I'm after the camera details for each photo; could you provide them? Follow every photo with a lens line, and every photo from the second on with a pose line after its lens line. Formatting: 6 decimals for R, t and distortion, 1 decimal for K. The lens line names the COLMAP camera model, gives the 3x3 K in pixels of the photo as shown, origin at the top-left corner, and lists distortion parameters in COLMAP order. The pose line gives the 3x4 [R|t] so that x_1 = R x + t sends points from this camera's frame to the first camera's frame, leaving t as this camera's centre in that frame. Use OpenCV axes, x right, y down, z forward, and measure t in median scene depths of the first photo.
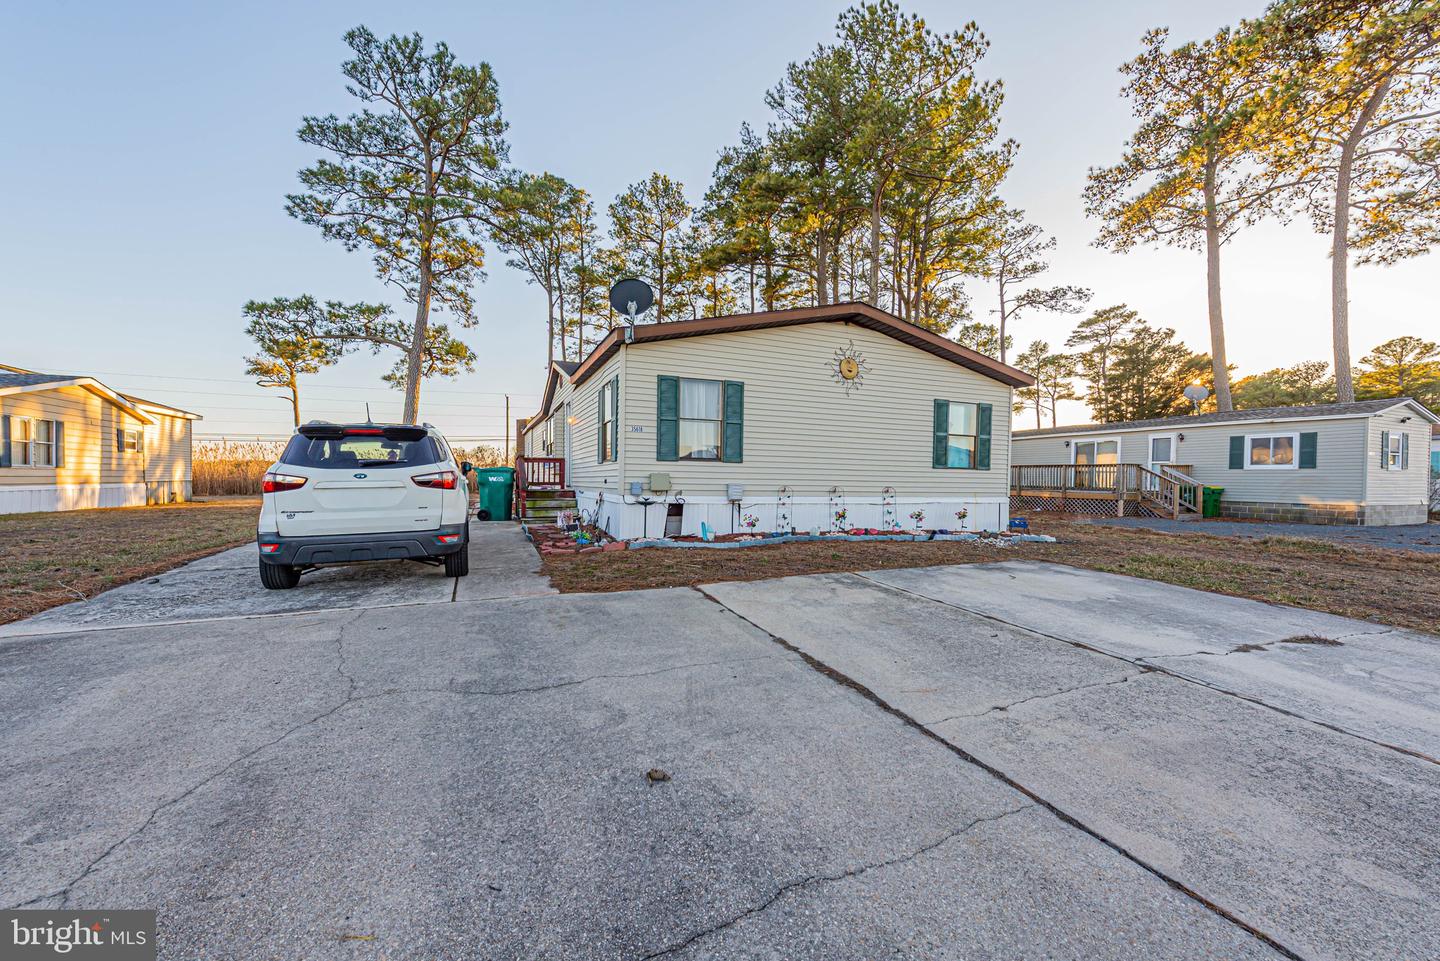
lens RADIAL K [[570.7, 0, 720.0], [0, 570.7, 480.5], [0, 0, 1]] dist [0.013575, -0.000037]
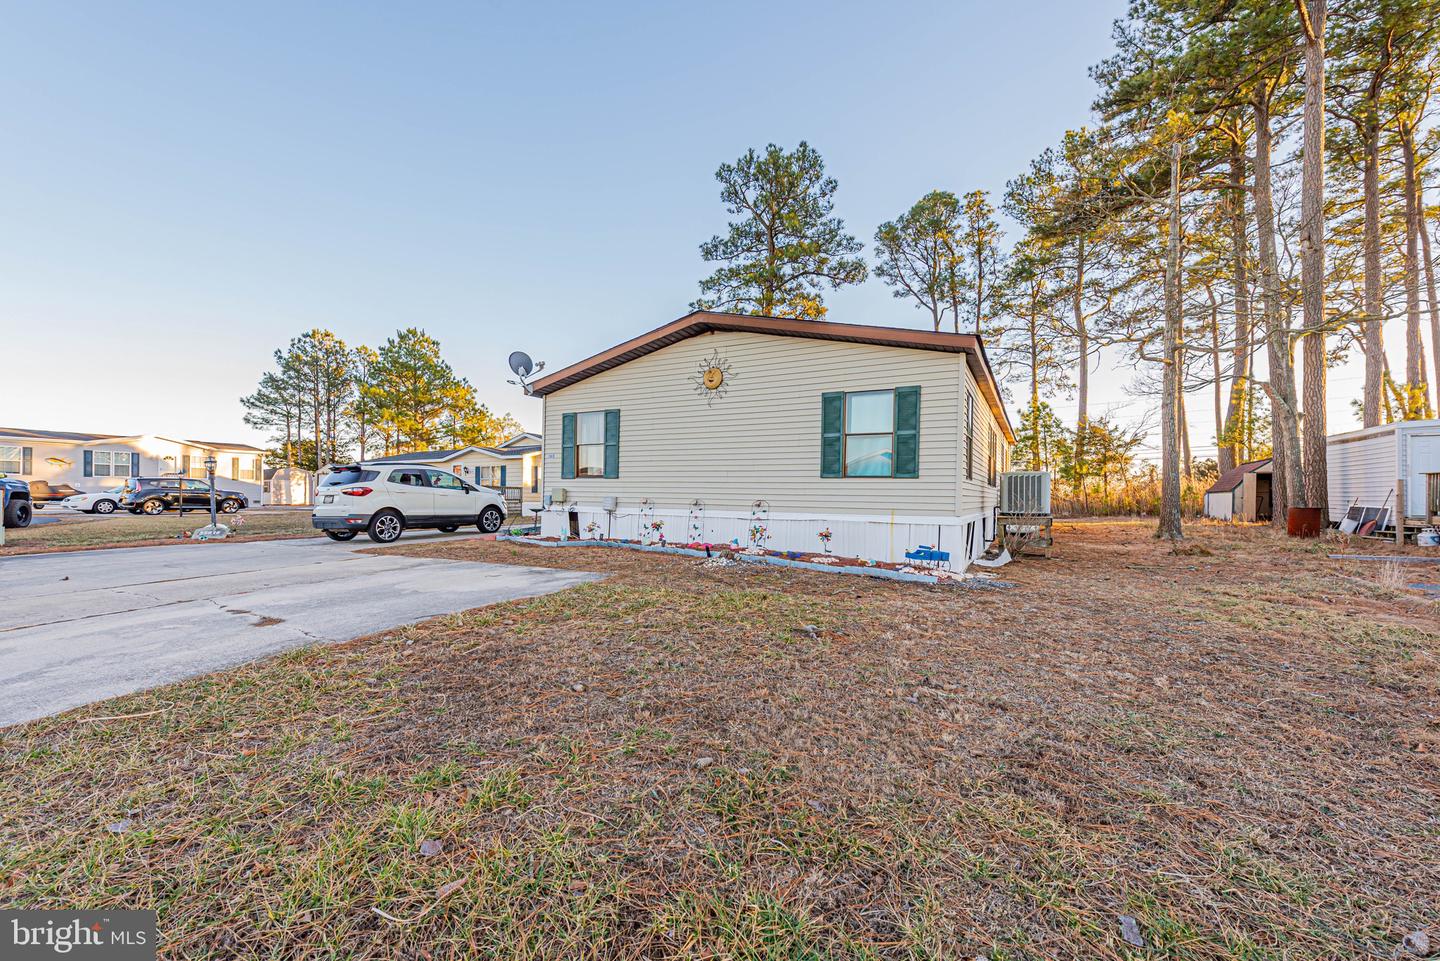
lens RADIAL K [[570.2, 0, 720.2], [0, 570.2, 503.3], [0, 0, 1]] dist [0.000693, 0.000004]
pose [[0.619393, 0.004238, -0.785070, 0.989921], [-0.007023, 0.999975, -0.000143, 0.016948], [0.785050, 0.005602, 0.619407, 0.406923]]
